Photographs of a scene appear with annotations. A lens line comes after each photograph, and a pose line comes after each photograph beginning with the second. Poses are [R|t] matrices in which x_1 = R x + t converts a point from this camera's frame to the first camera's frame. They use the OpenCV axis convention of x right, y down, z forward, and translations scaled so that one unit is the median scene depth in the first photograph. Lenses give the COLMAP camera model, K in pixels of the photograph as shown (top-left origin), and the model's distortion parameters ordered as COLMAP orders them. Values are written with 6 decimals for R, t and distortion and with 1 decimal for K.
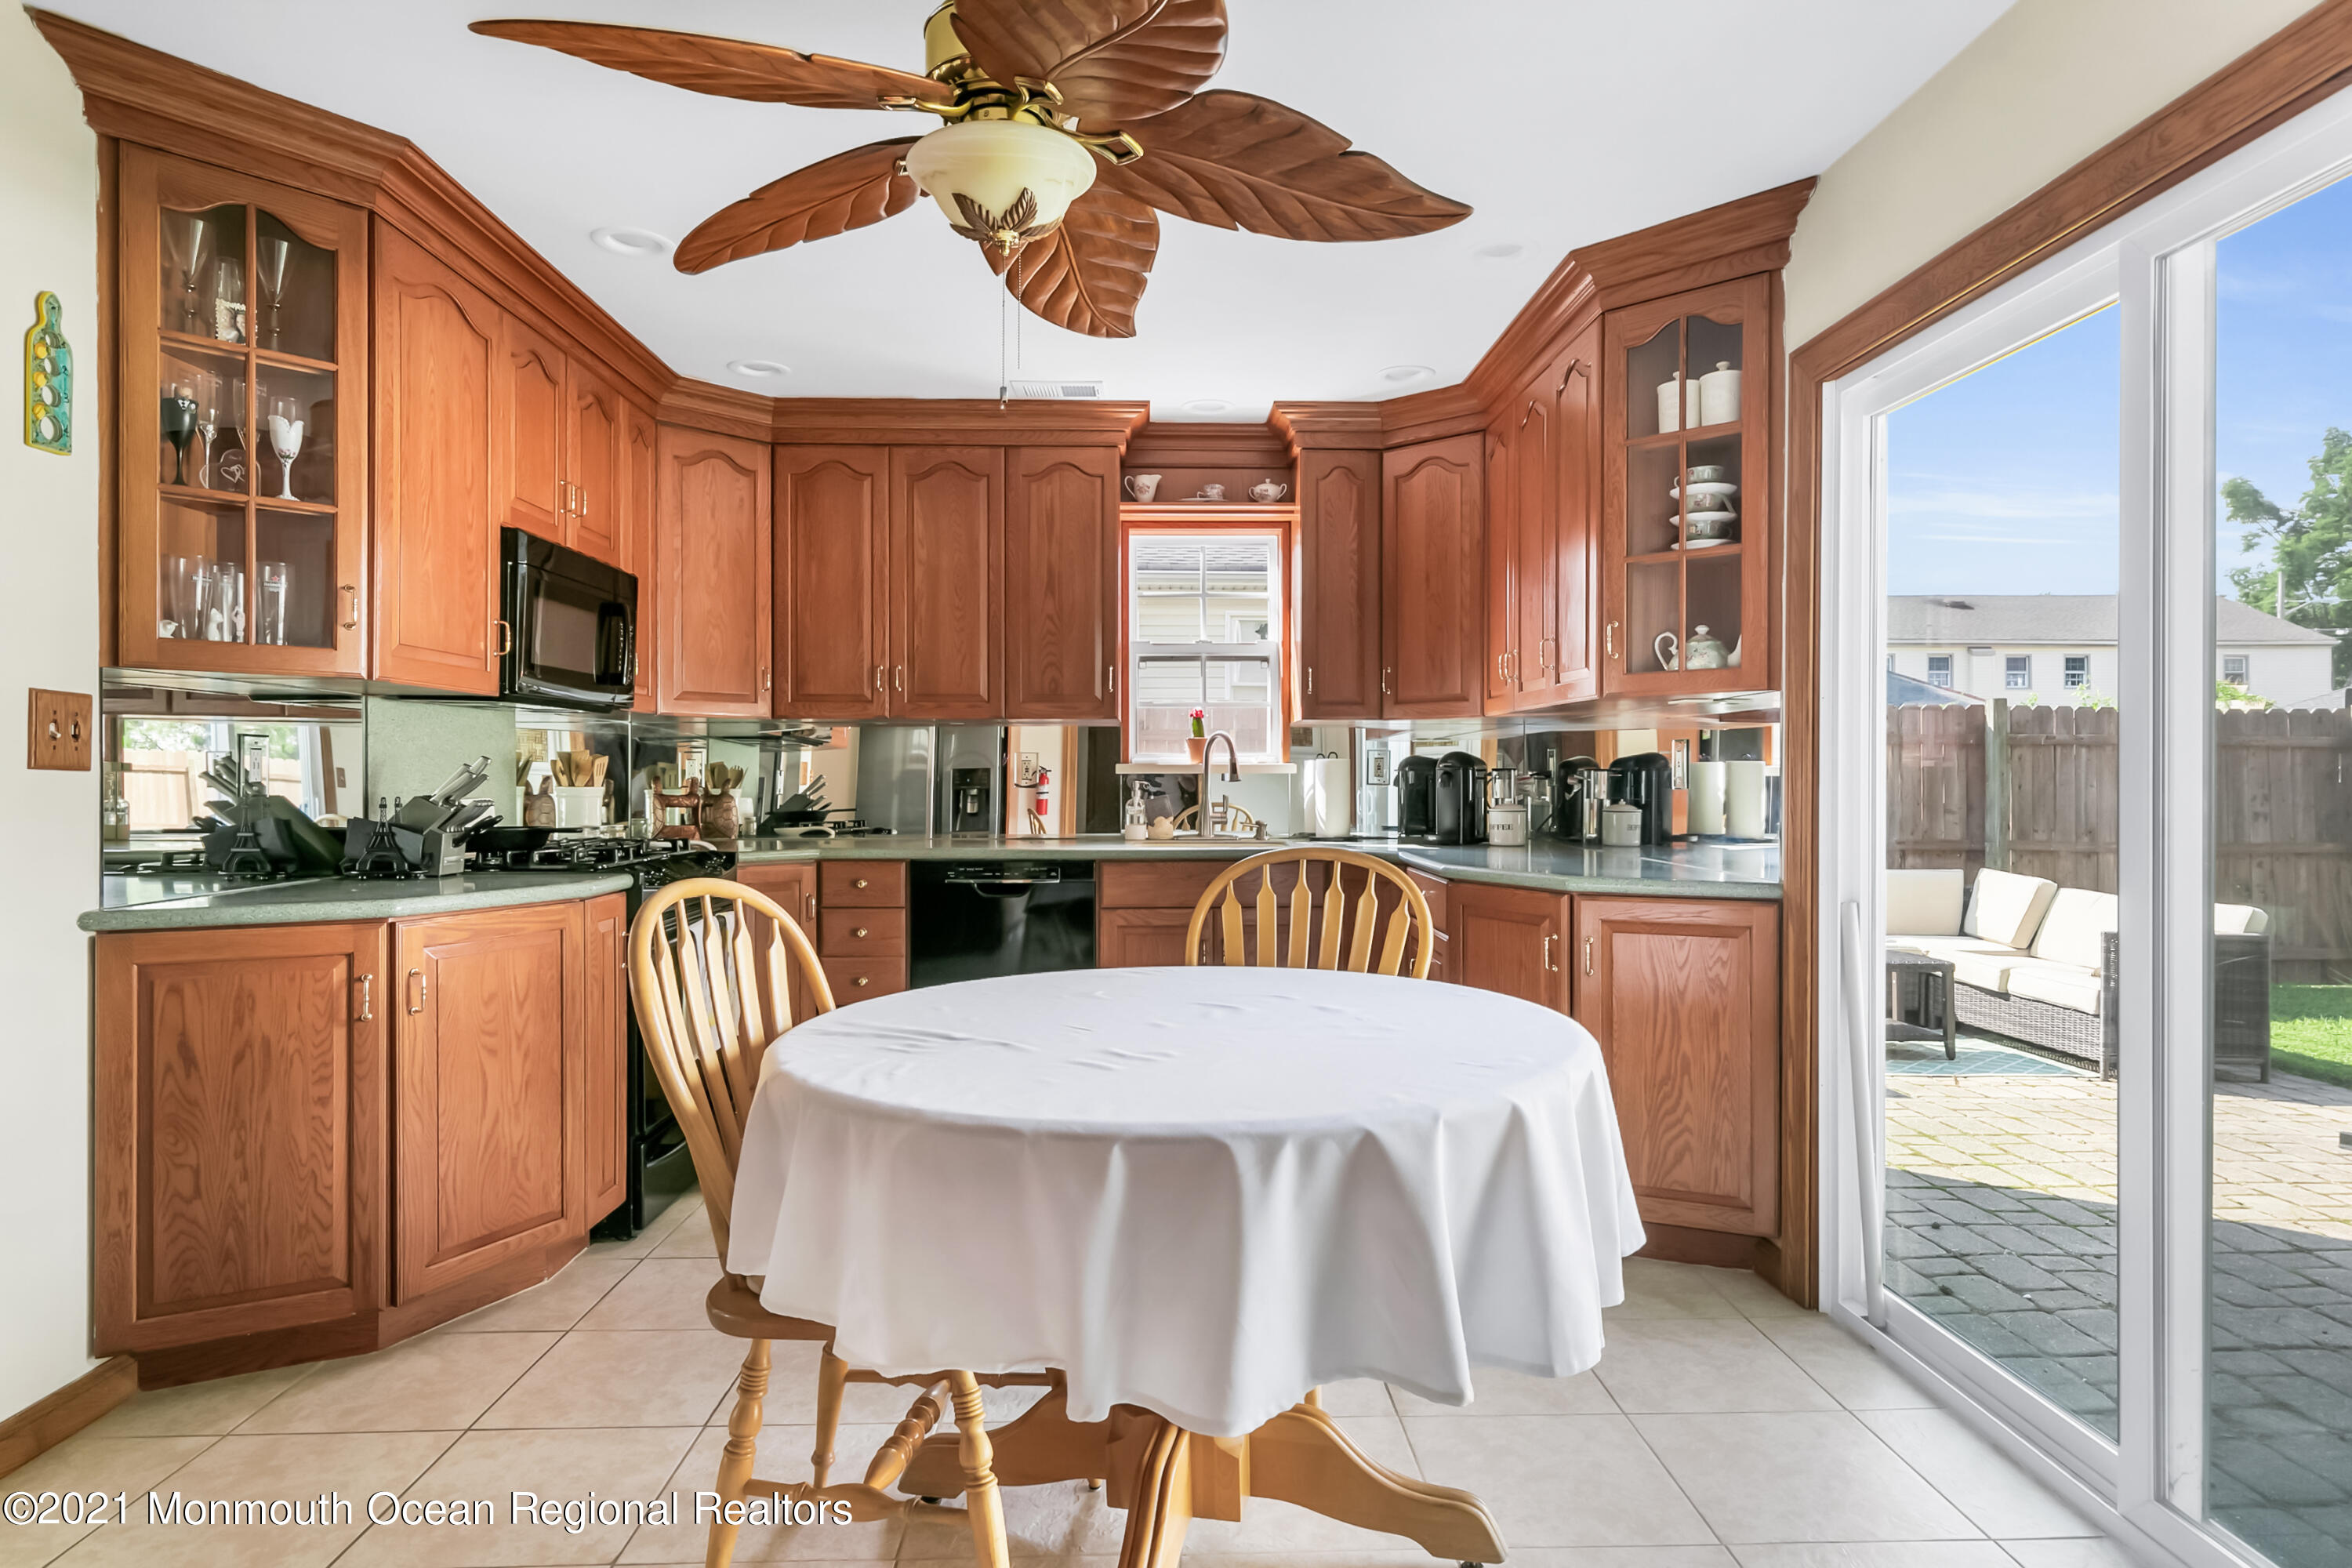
lens RADIAL K [[1347.1, 0, 1179.4], [0, 1347.1, 781.3], [0, 0, 1]] dist [-0.002016, 0.002540]
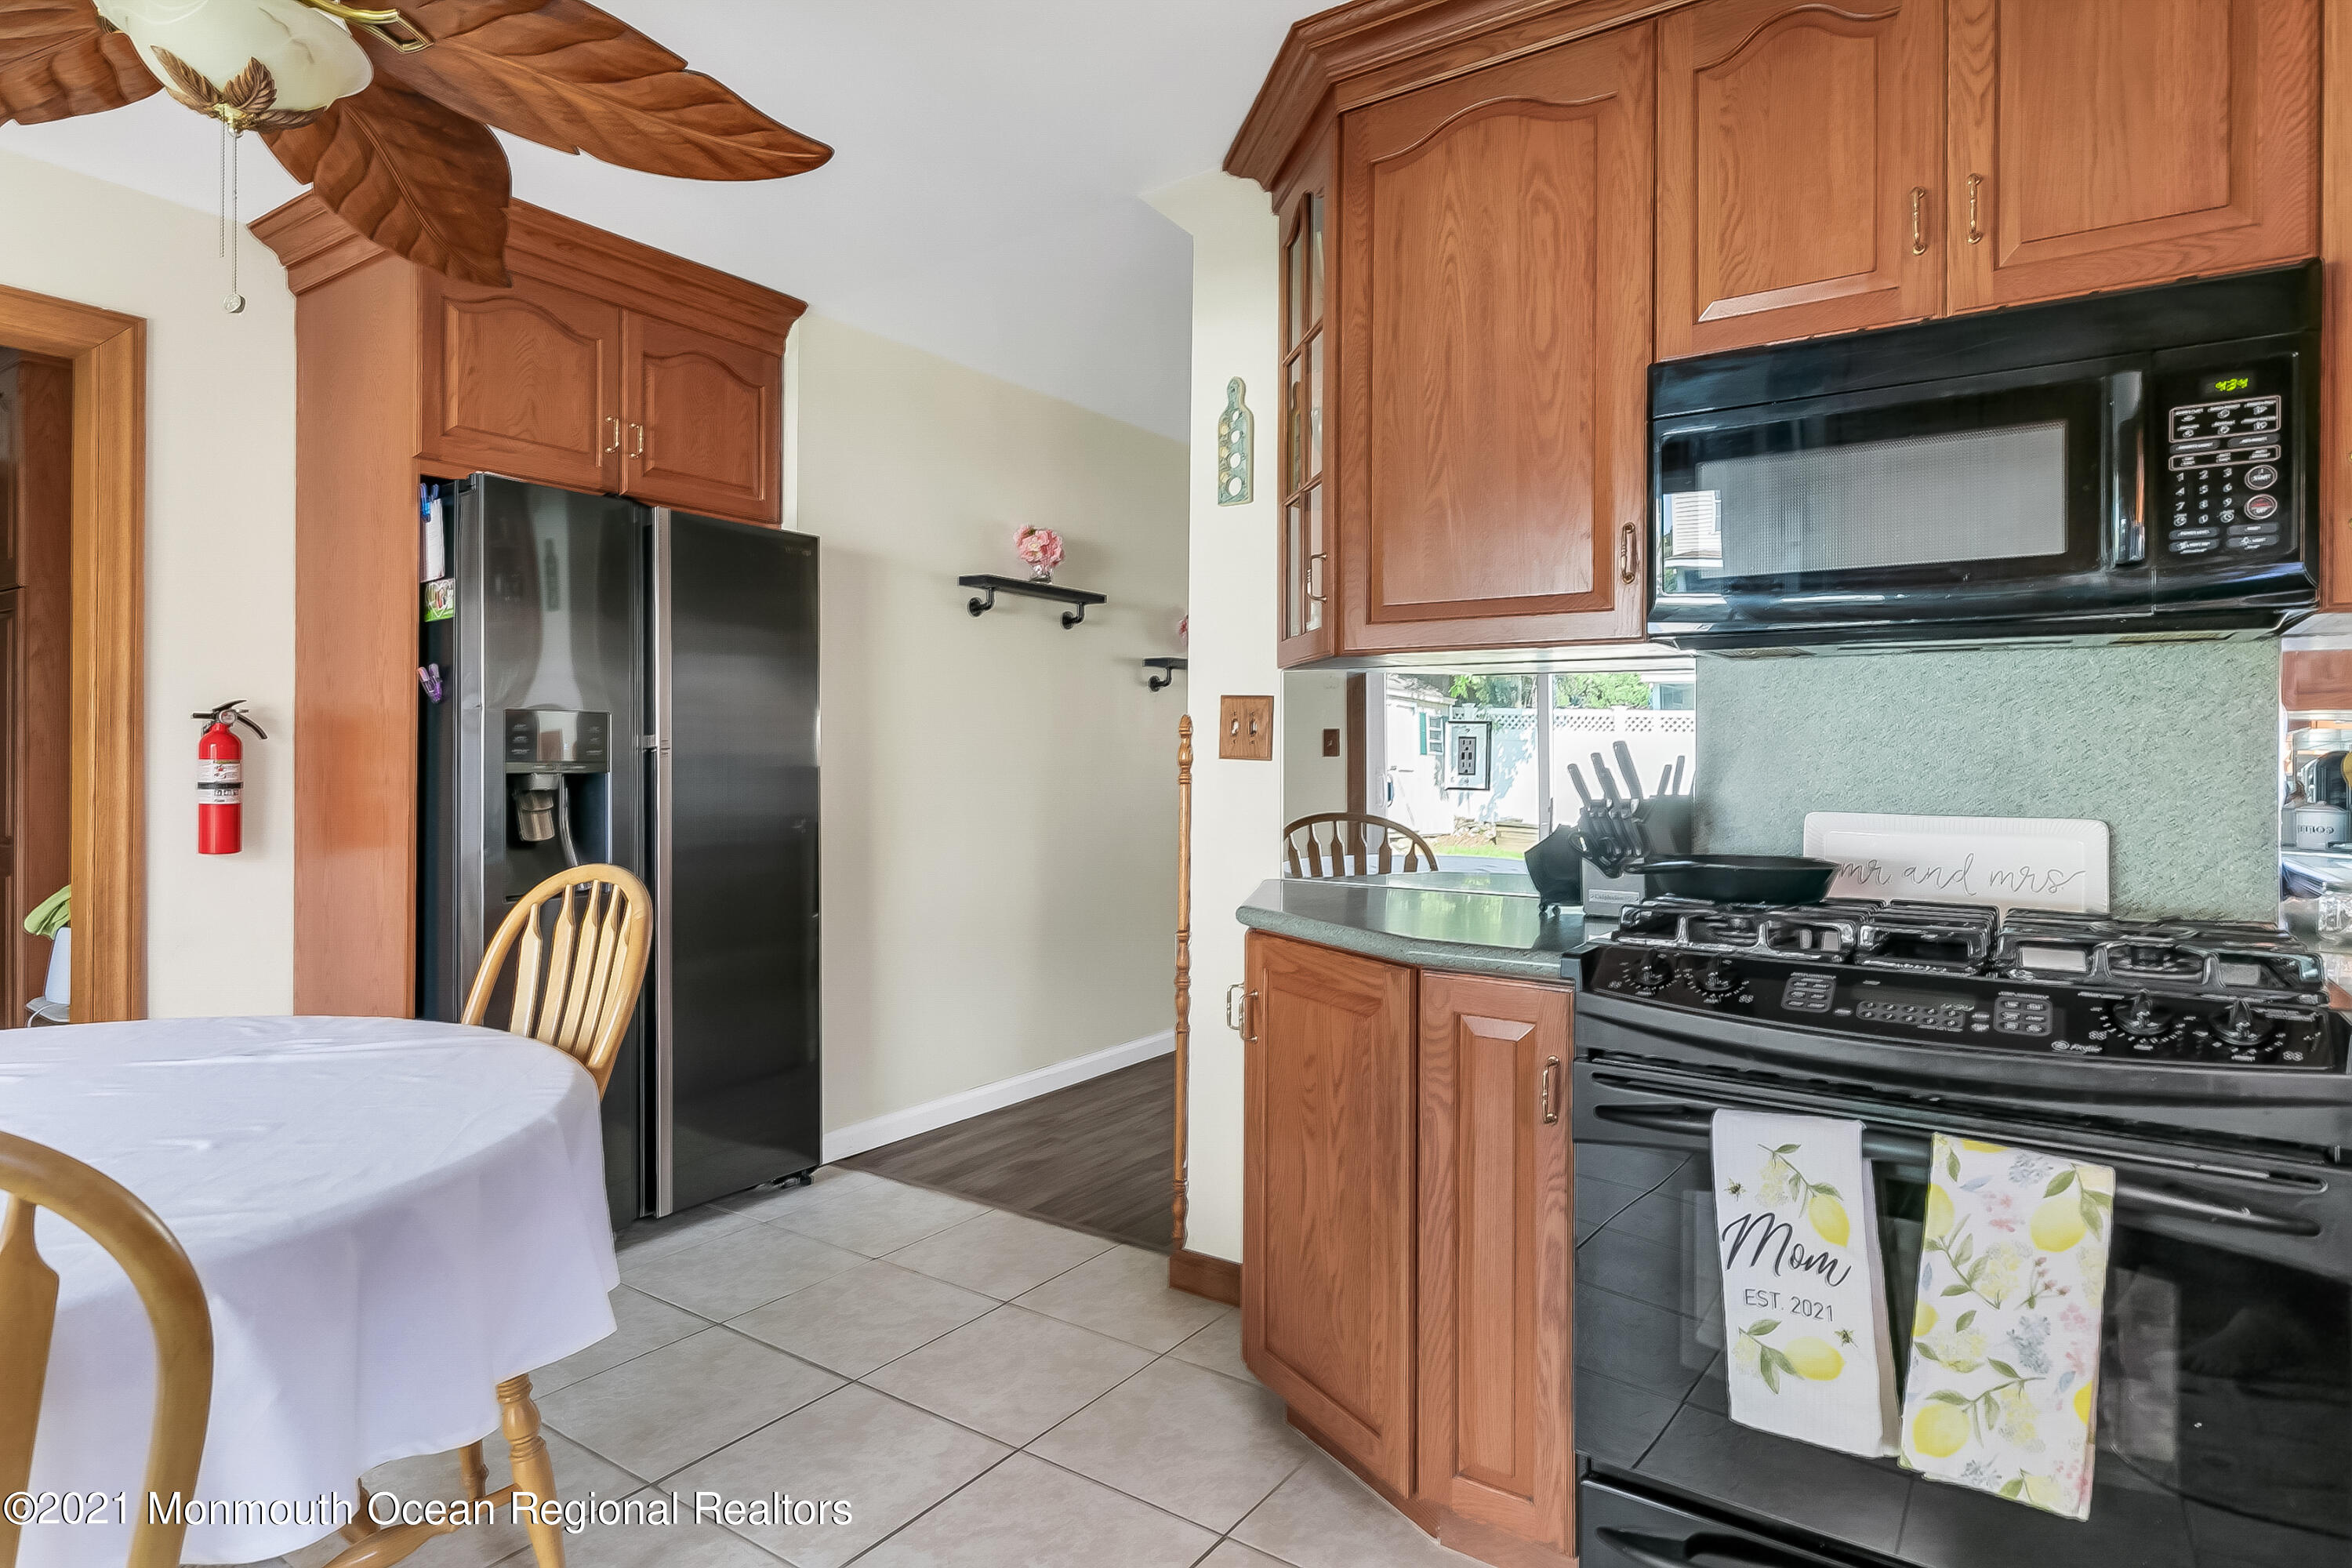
lens RADIAL K [[1254.6, 0, 1195.6], [0, 1254.6, 749.3], [0, 0, 1]] dist [0.001612, 0.000033]
pose [[-0.589611, -0.008653, -0.807641, 0.119527], [-0.008906, 0.999951, -0.004212, -0.012953], [0.807639, 0.004710, -0.589659, 1.615800]]
